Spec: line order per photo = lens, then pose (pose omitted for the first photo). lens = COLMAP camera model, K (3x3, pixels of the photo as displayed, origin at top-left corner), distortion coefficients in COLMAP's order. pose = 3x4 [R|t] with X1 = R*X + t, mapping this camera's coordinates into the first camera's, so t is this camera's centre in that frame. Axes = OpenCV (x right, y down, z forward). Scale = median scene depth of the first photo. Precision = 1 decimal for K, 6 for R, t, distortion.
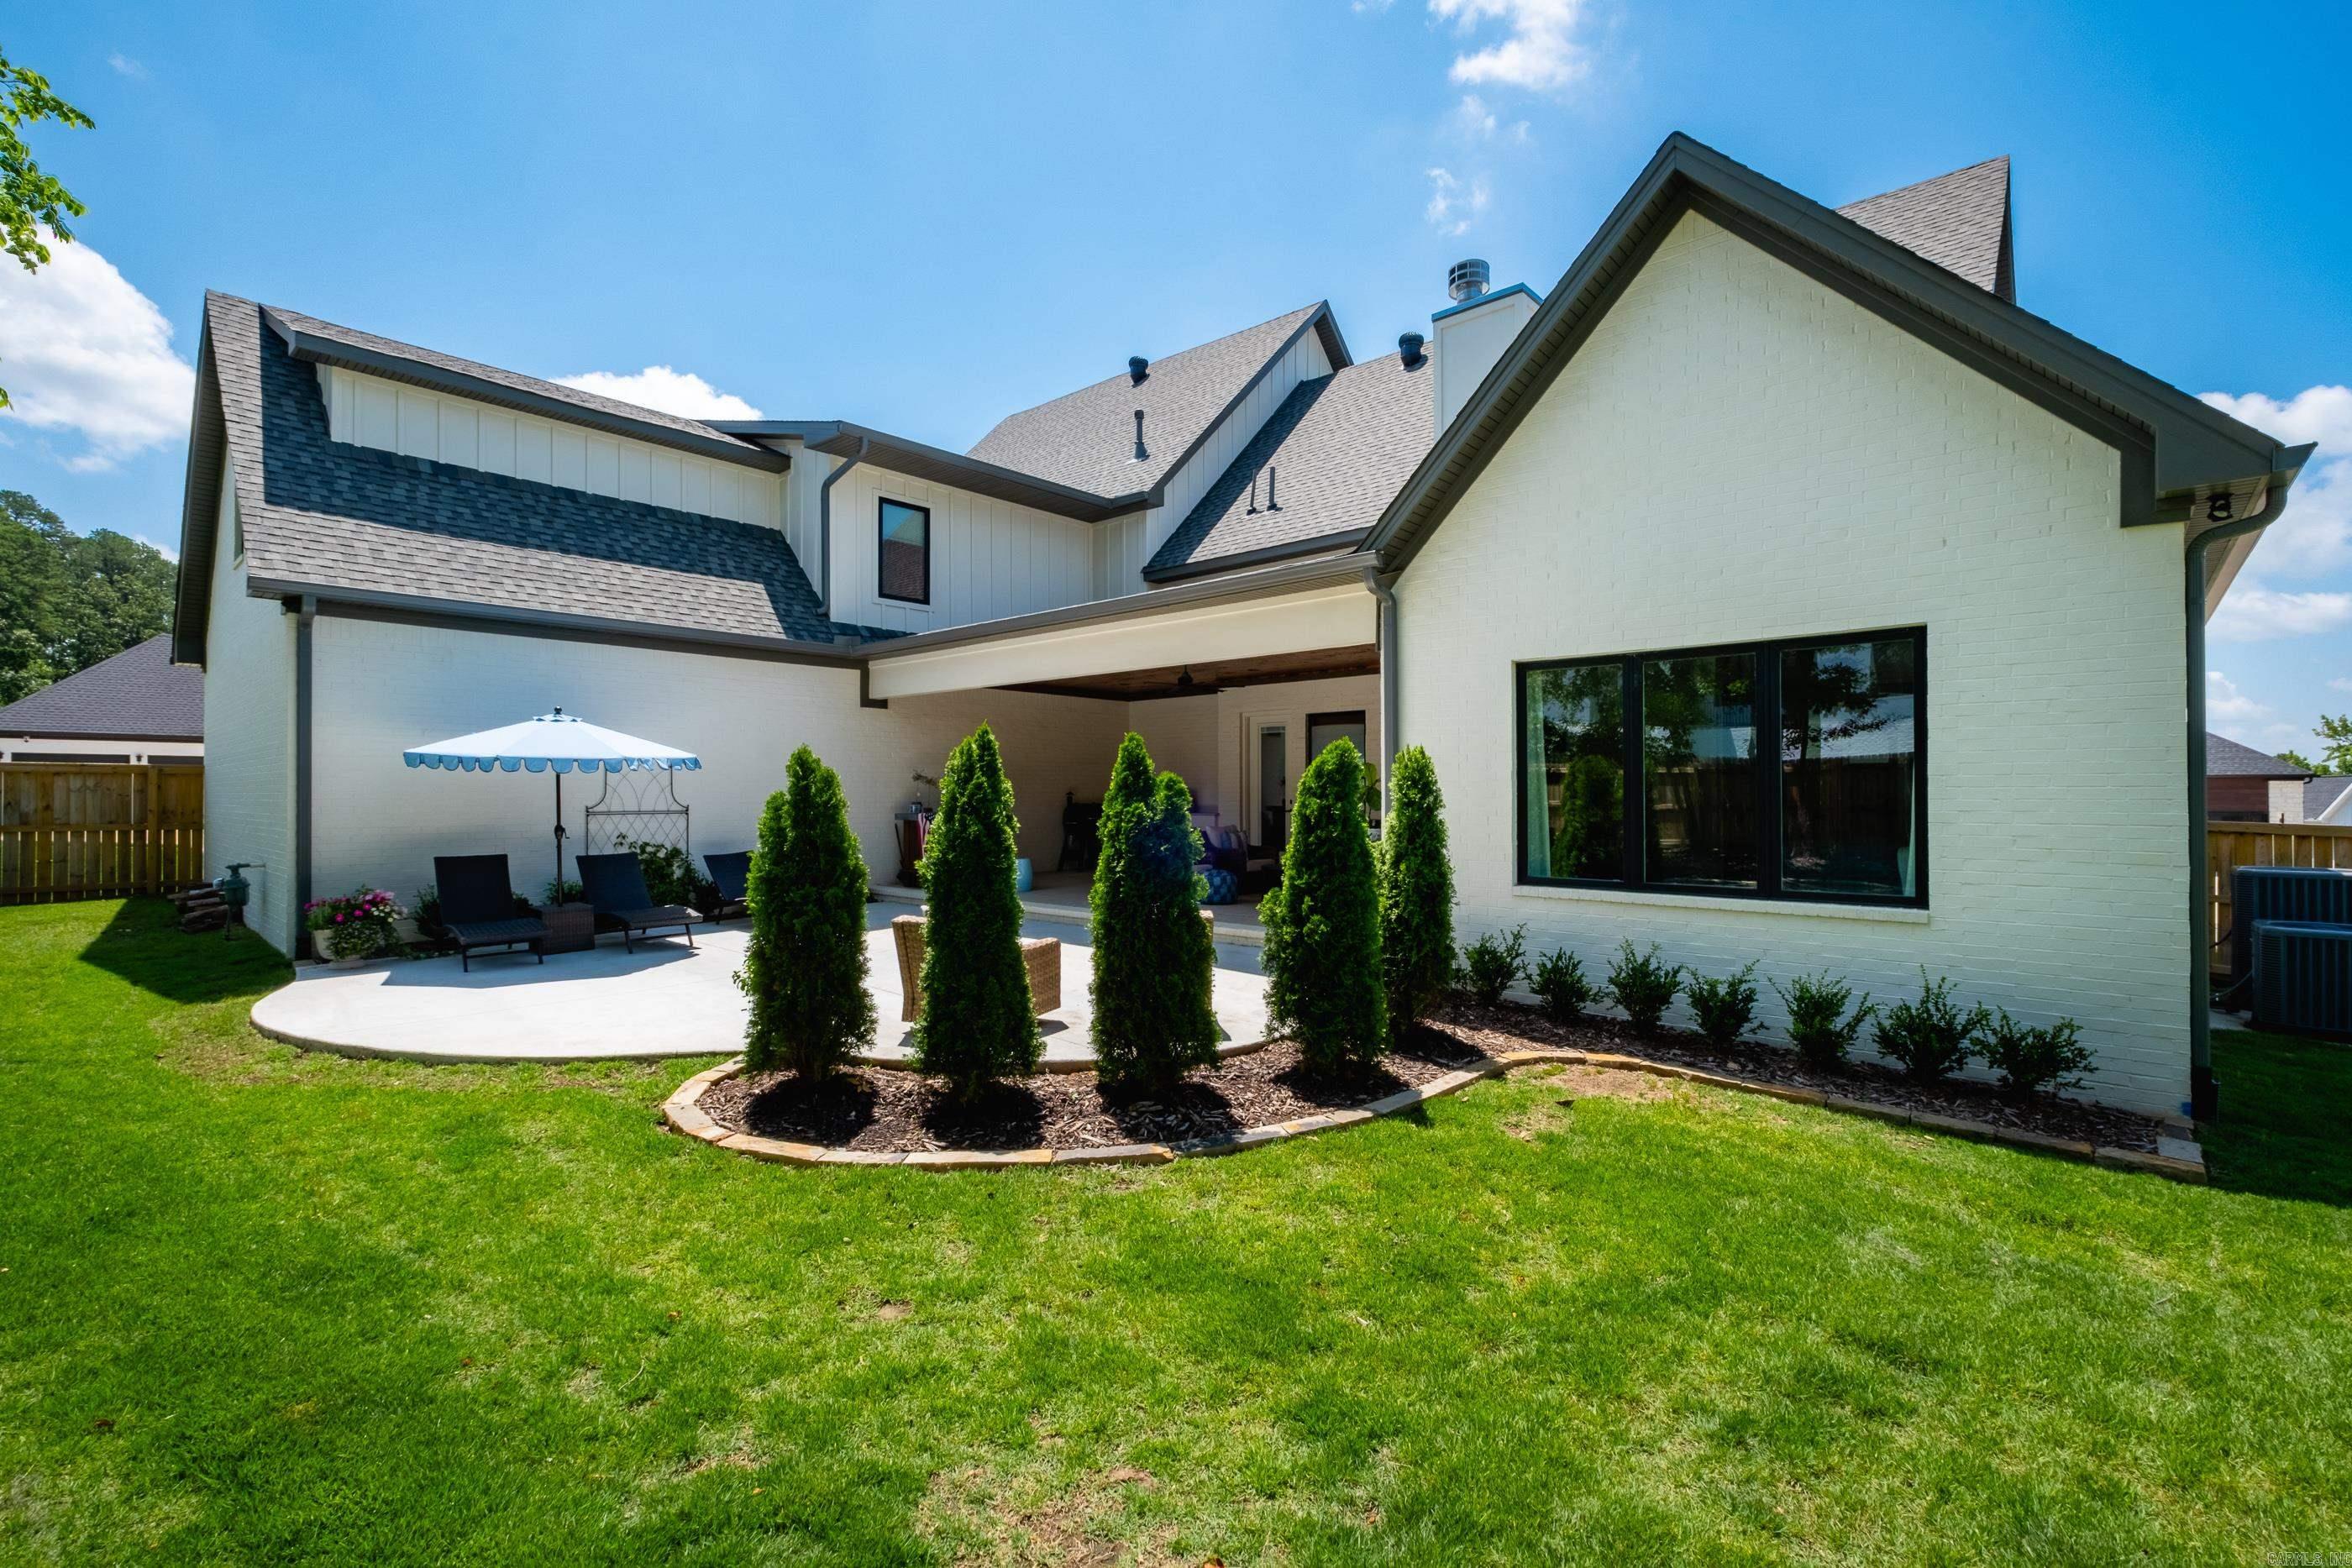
lens RADIAL K [[1010.1, 0, 1176.0], [0, 1010.1, 784.0], [0, 0, 1]] dist [-0.015333, -0.000476]
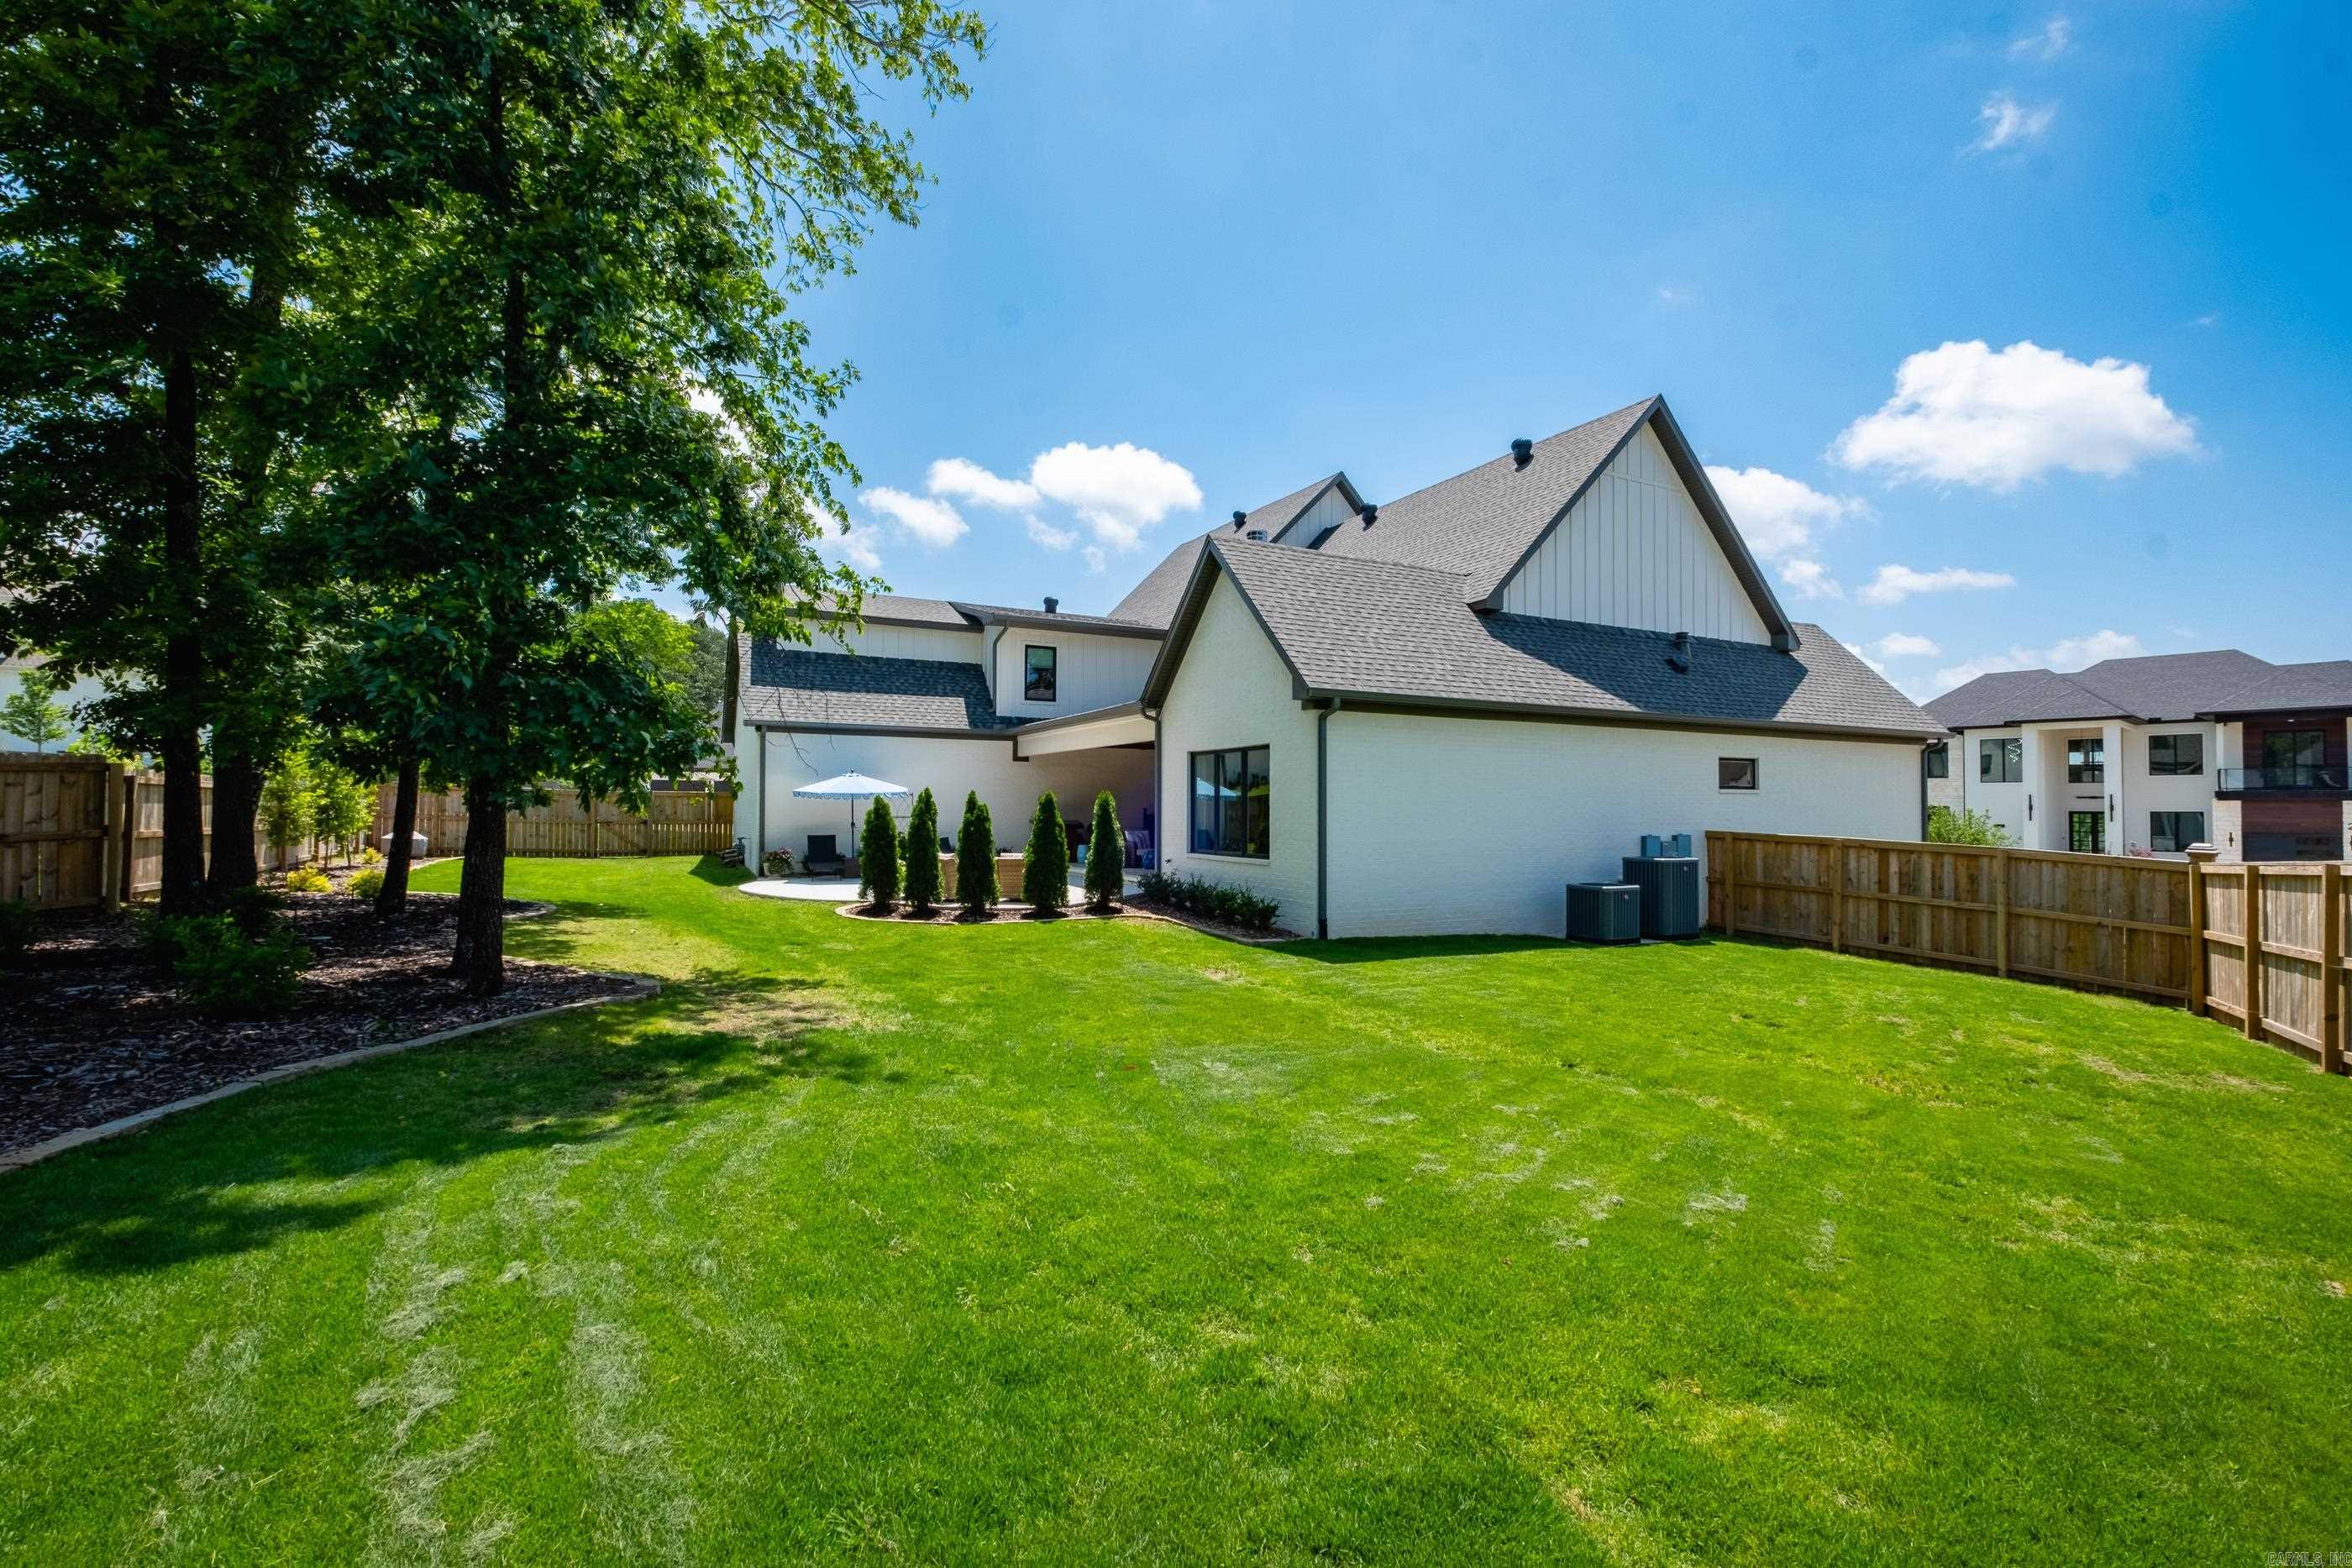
lens RADIAL K [[1010.1, 0, 1176.0], [0, 1010.1, 784.0], [0, 0, 1]] dist [-0.015333, -0.000476]
pose [[0.933258, -0.005329, -0.359167, 0.722121], [0.001145, 0.999929, -0.011860, -0.014677], [0.359205, 0.010657, 0.933198, -0.706310]]
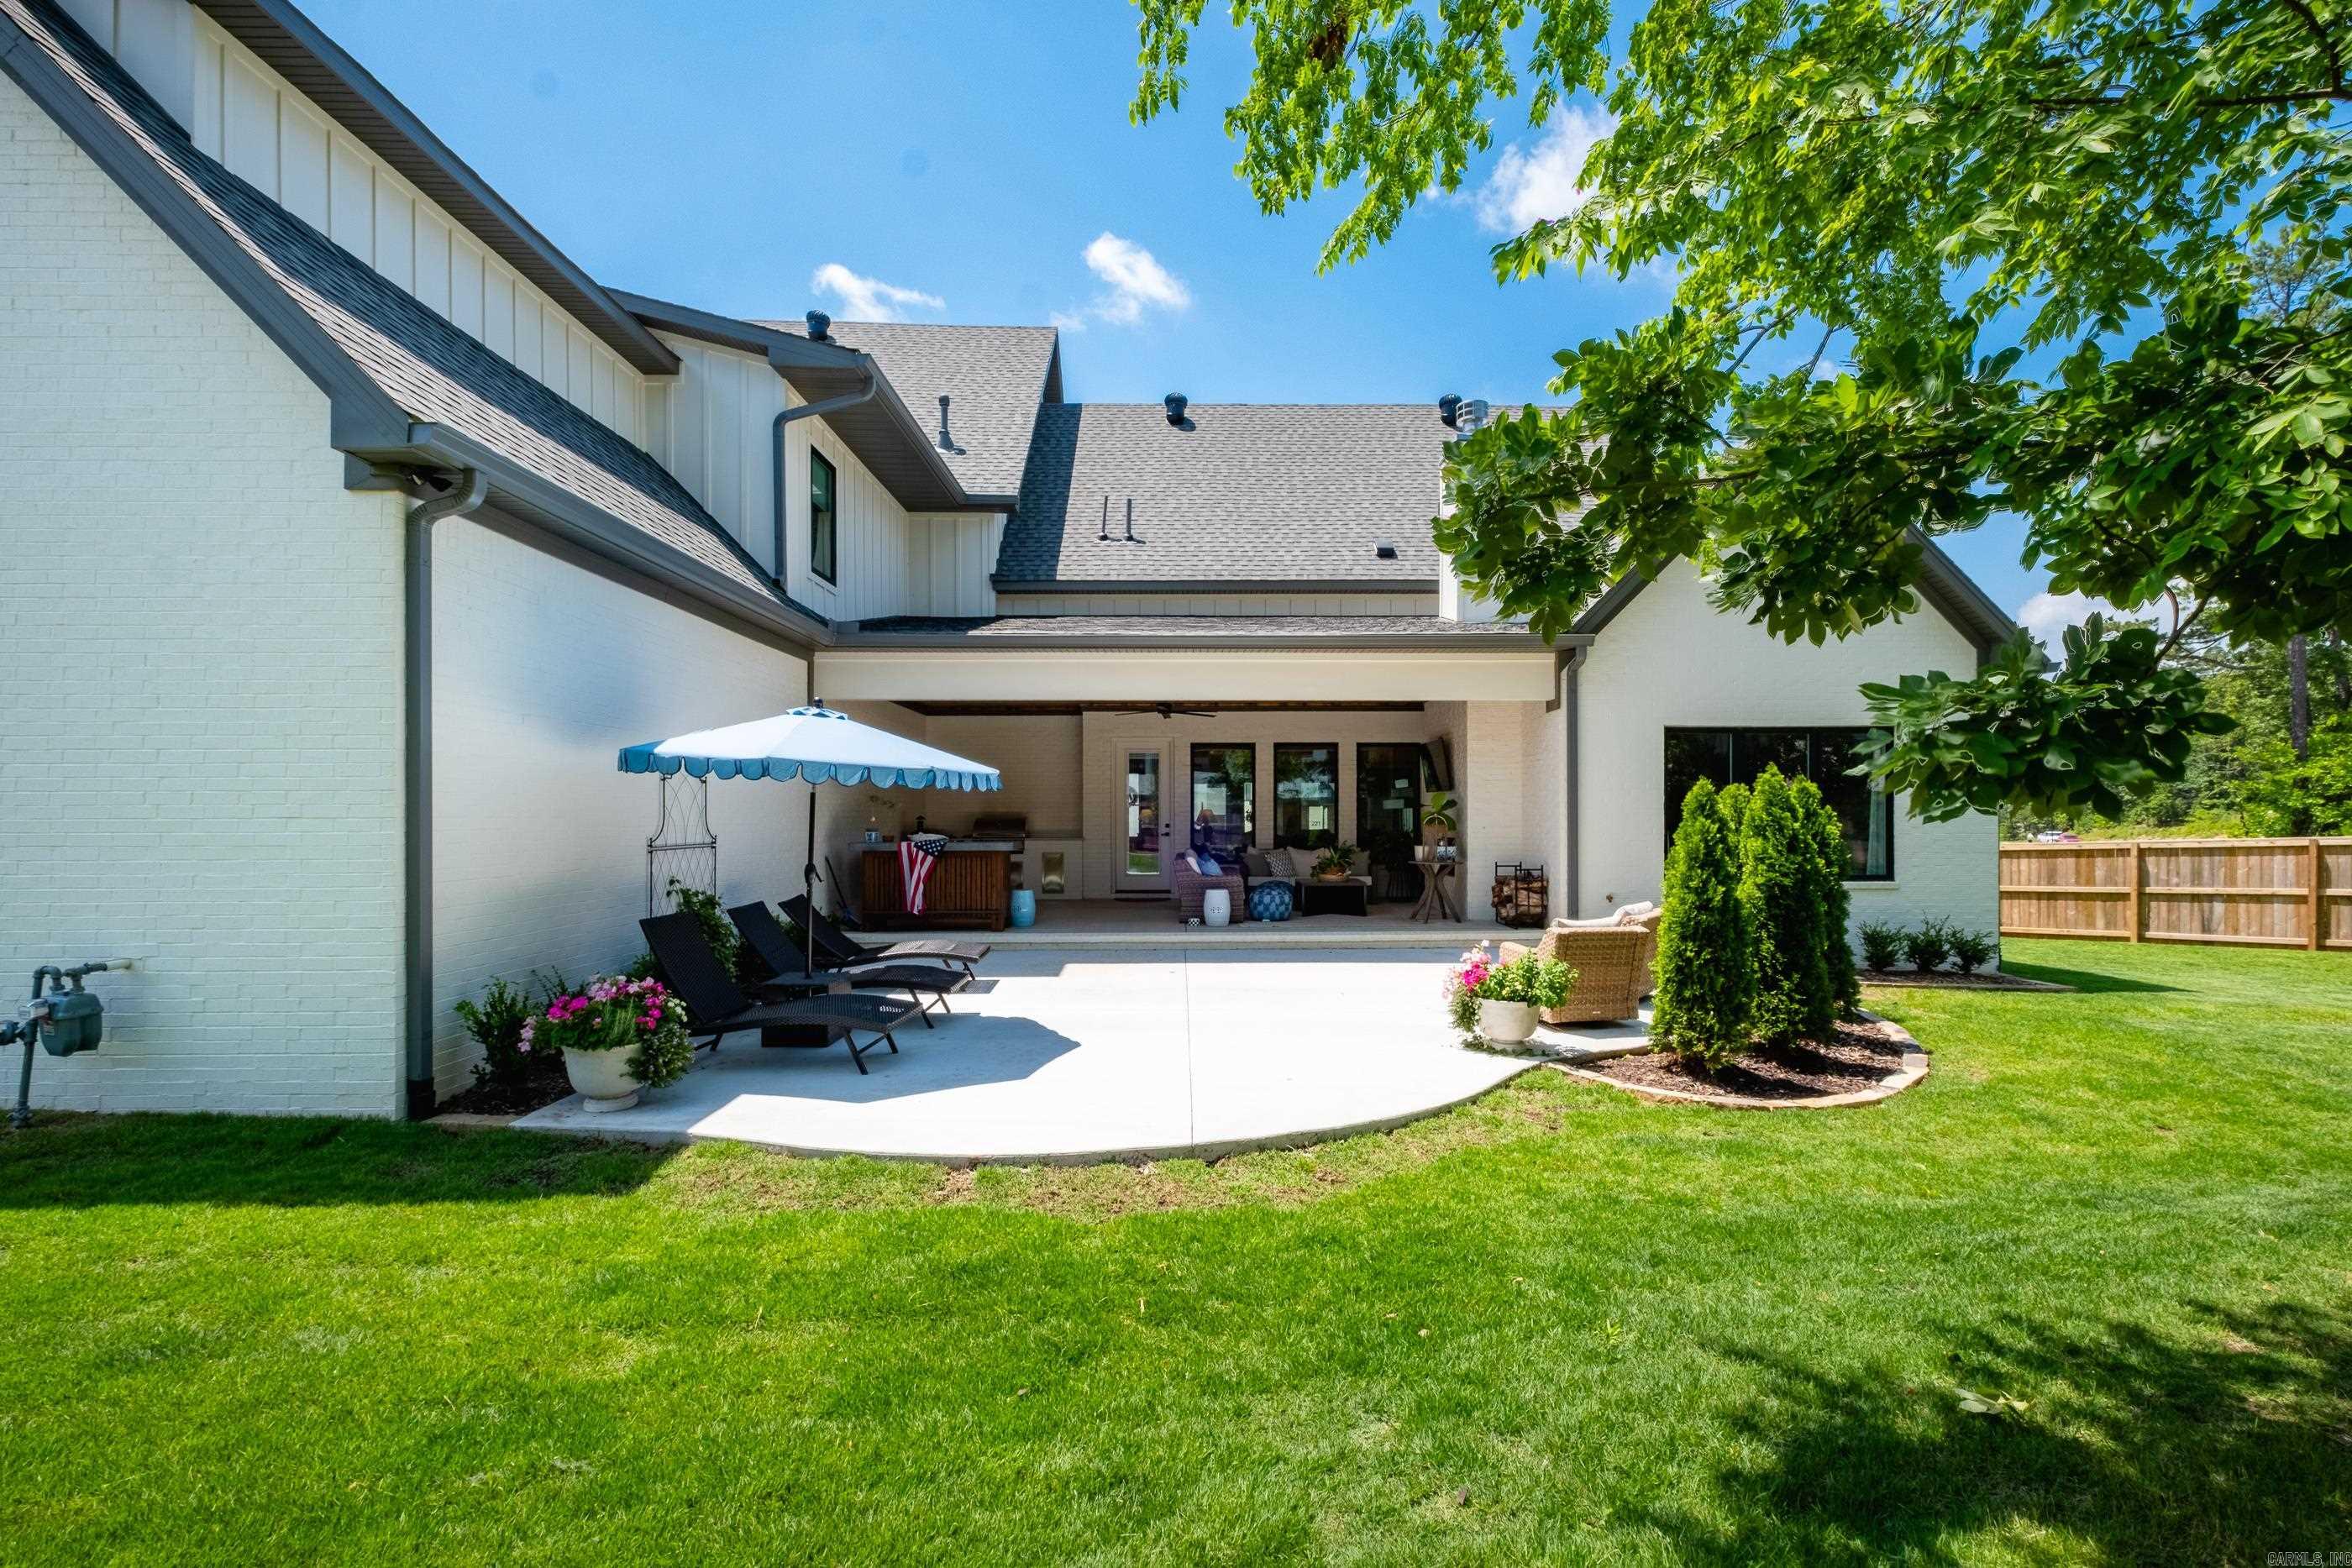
lens RADIAL K [[1077.6, 0, 1176.0], [0, 1077.6, 784.0], [0, 0, 1]] dist [-0.000820, -0.000281]
pose [[0.736295, 0.024033, 0.676233, -0.768788], [-0.009417, 0.999636, -0.025274, 0.000714], [-0.676595, 0.012241, 0.736254, 0.218093]]
